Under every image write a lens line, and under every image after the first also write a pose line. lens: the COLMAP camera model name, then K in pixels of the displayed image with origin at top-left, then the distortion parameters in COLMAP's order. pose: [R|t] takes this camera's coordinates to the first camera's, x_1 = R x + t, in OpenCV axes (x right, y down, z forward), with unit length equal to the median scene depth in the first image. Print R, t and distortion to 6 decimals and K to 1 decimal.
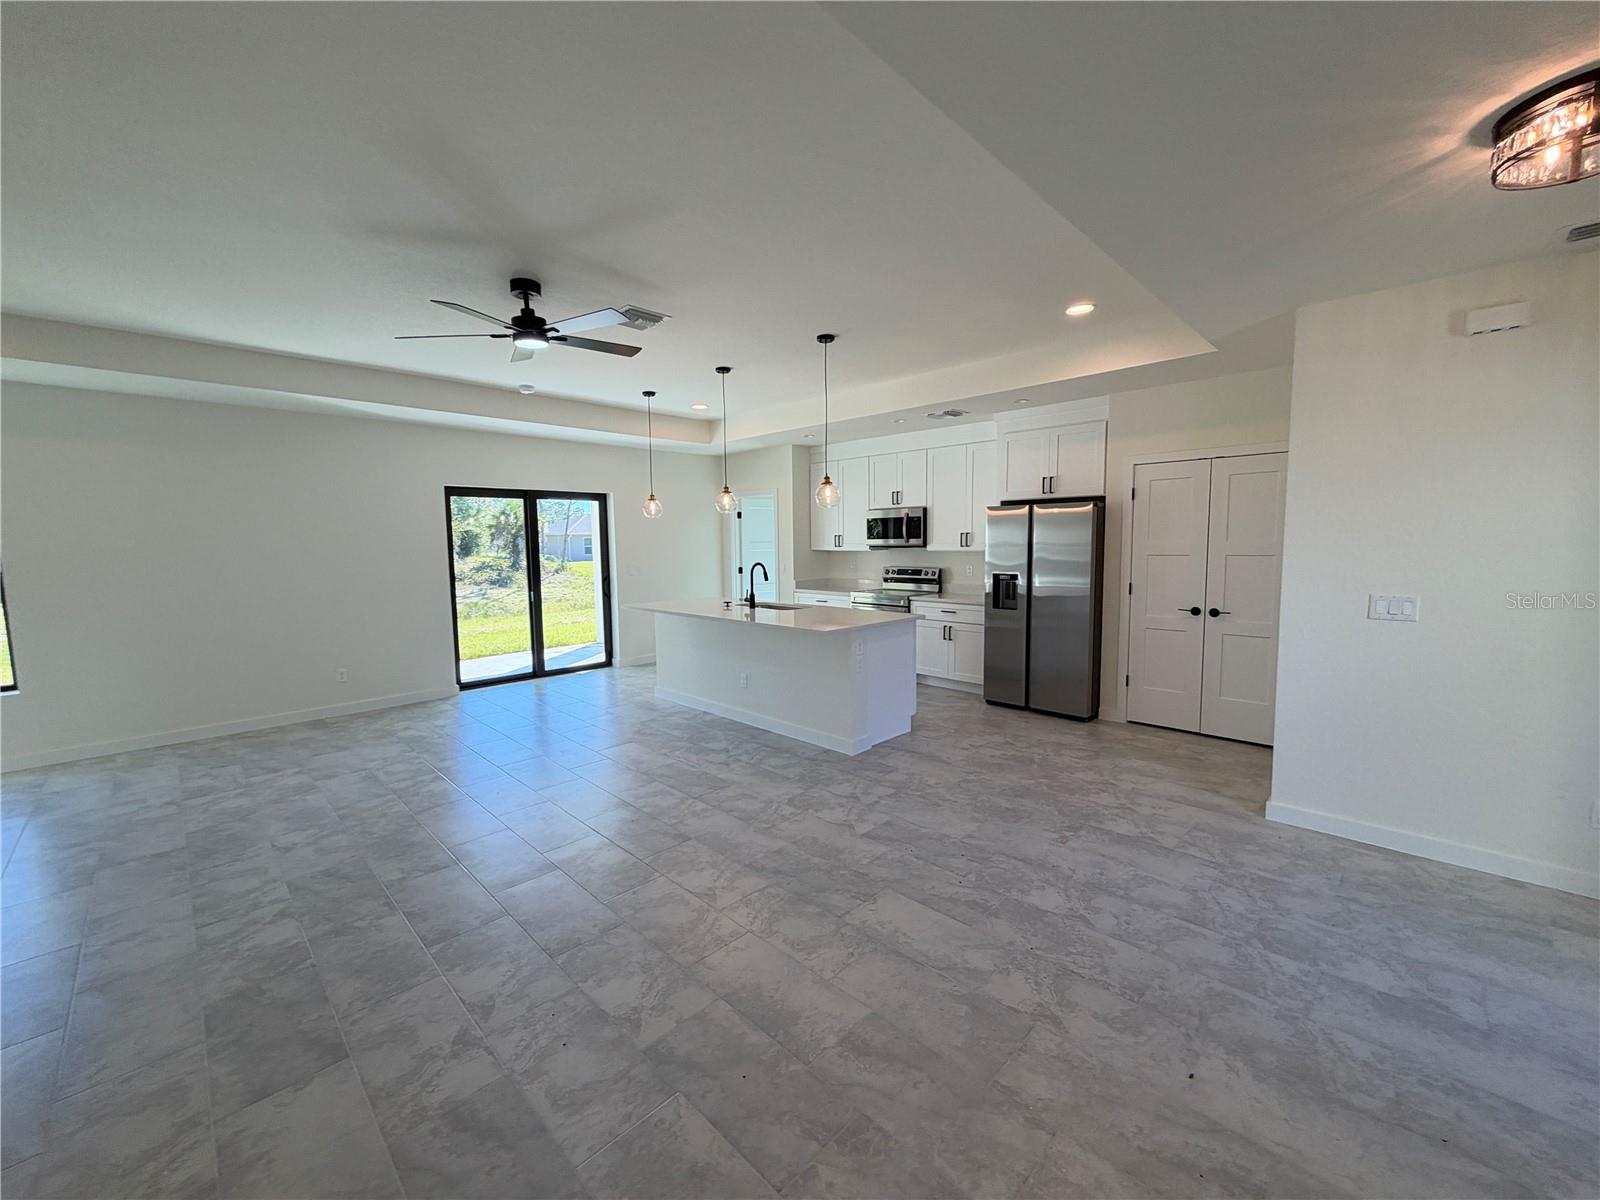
lens RADIAL K [[636.8, 0, 799.8], [0, 636.8, 601.4], [0, 0, 1]] dist [-0.001958, 0.000330]
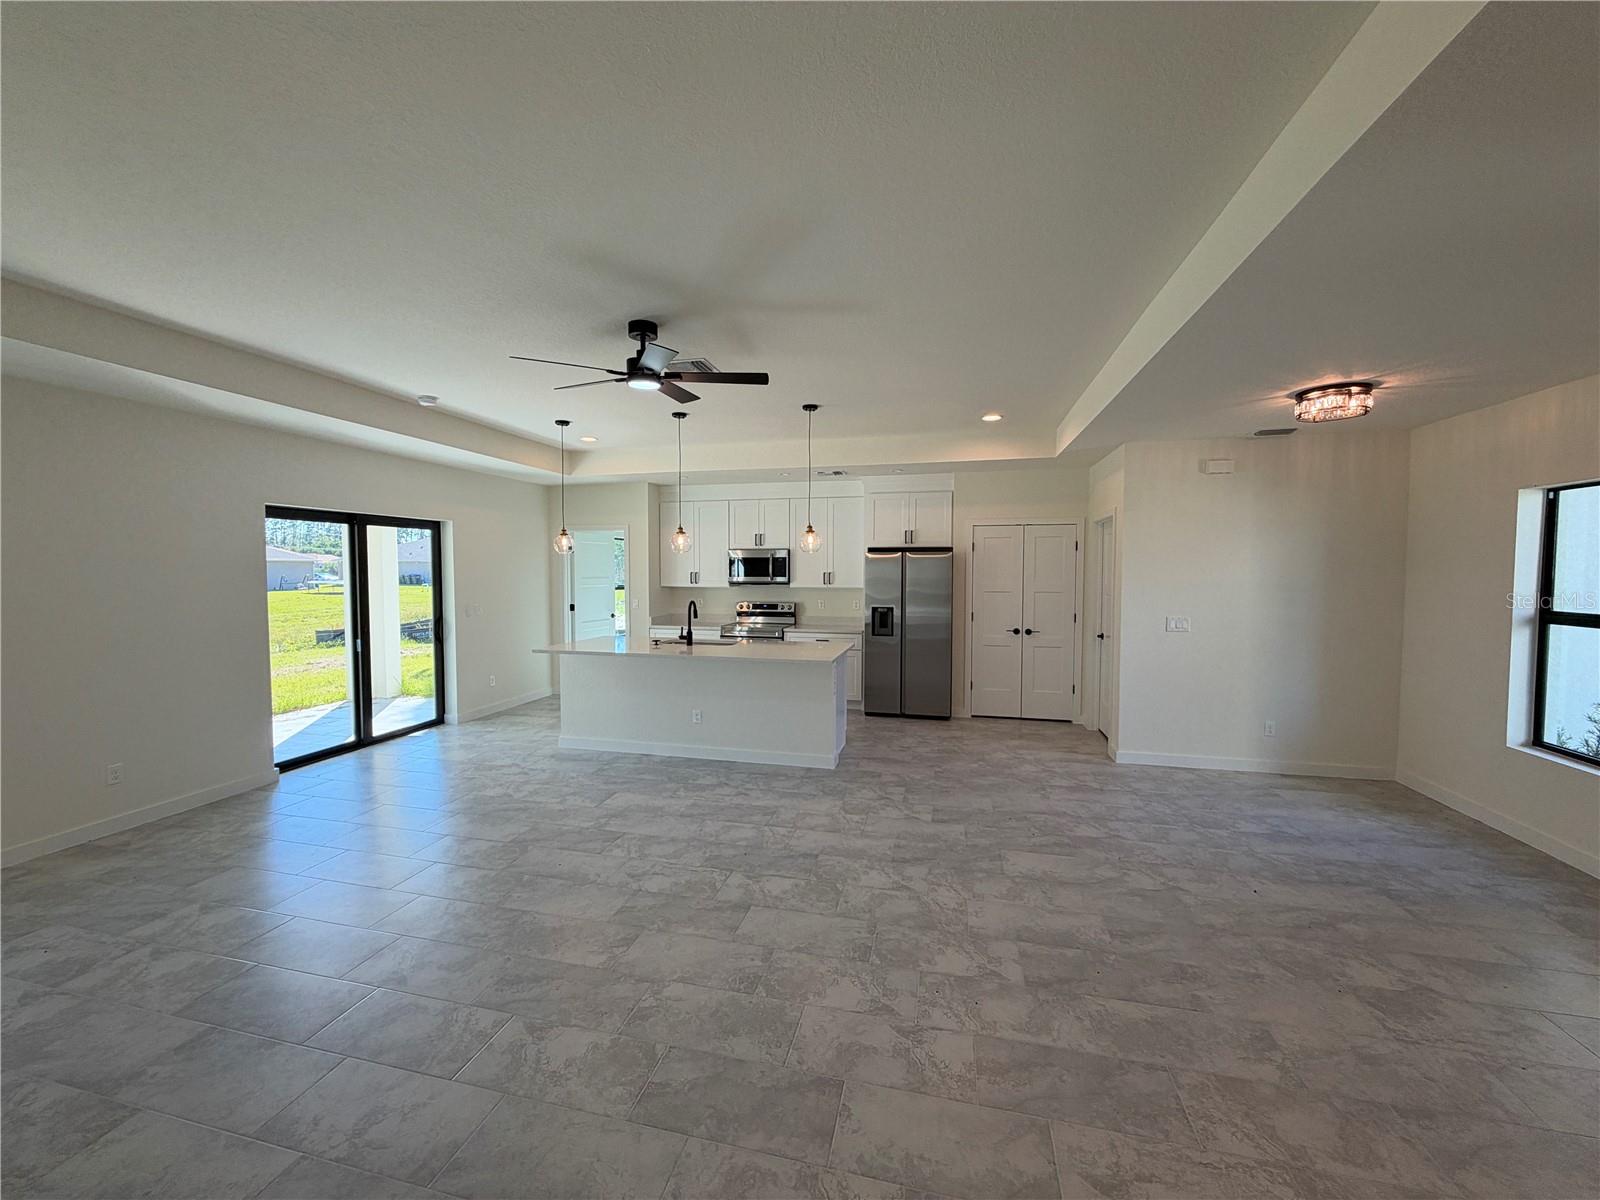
lens RADIAL K [[636.8, 0, 797.4], [0, 636.8, 598.5], [0, 0, 1]] dist [-0.001958, 0.000330]
pose [[0.856233, -0.012033, 0.516450, -0.529880], [0.039117, 0.998369, -0.041591, -0.017513], [-0.515107, 0.055813, 0.855307, 0.036490]]
